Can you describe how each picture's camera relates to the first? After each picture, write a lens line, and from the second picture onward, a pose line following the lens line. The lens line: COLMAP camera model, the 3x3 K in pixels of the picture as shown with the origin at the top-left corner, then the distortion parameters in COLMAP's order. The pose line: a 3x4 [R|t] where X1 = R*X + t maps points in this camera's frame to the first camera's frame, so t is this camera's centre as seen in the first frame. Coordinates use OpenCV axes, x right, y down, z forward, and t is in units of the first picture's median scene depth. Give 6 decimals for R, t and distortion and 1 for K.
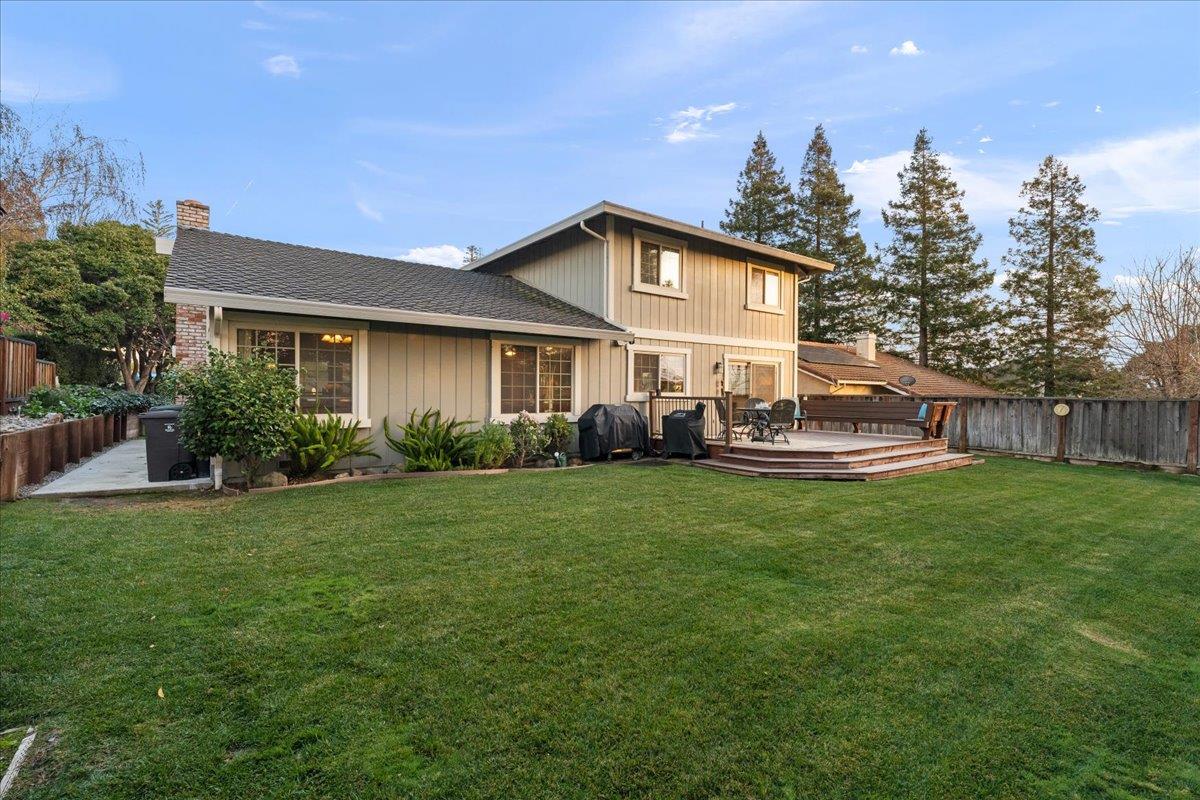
lens RADIAL K [[538.9, 0, 597.6], [0, 538.9, 397.6], [0, 0, 1]] dist [-0.003949, -0.000567]
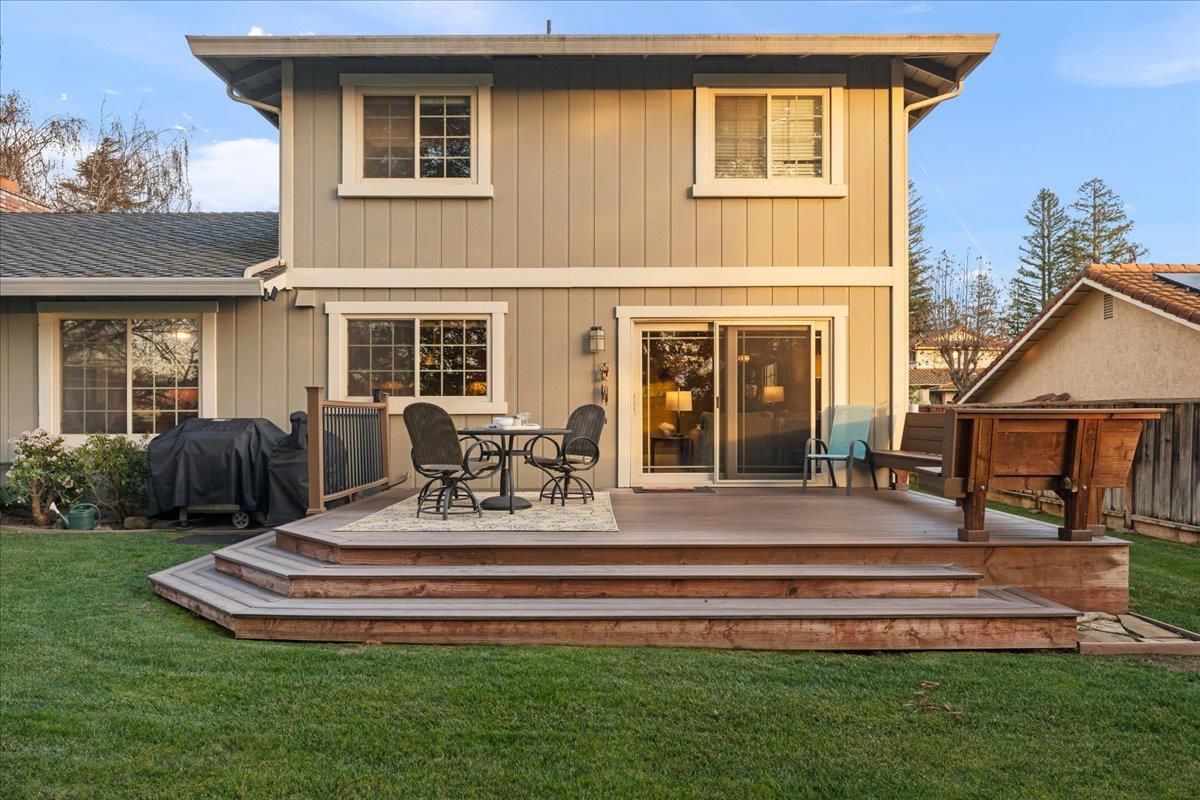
lens RADIAL K [[847.4, 0, 599.2], [0, 847.4, 406.7], [0, 0, 1]] dist [-0.002612, 0.002339]
pose [[0.797992, -0.008098, -0.602613, 0.669671], [0.000798, 0.999923, -0.012380, 0.008964], [0.602667, 0.009398, 0.797937, 0.462842]]
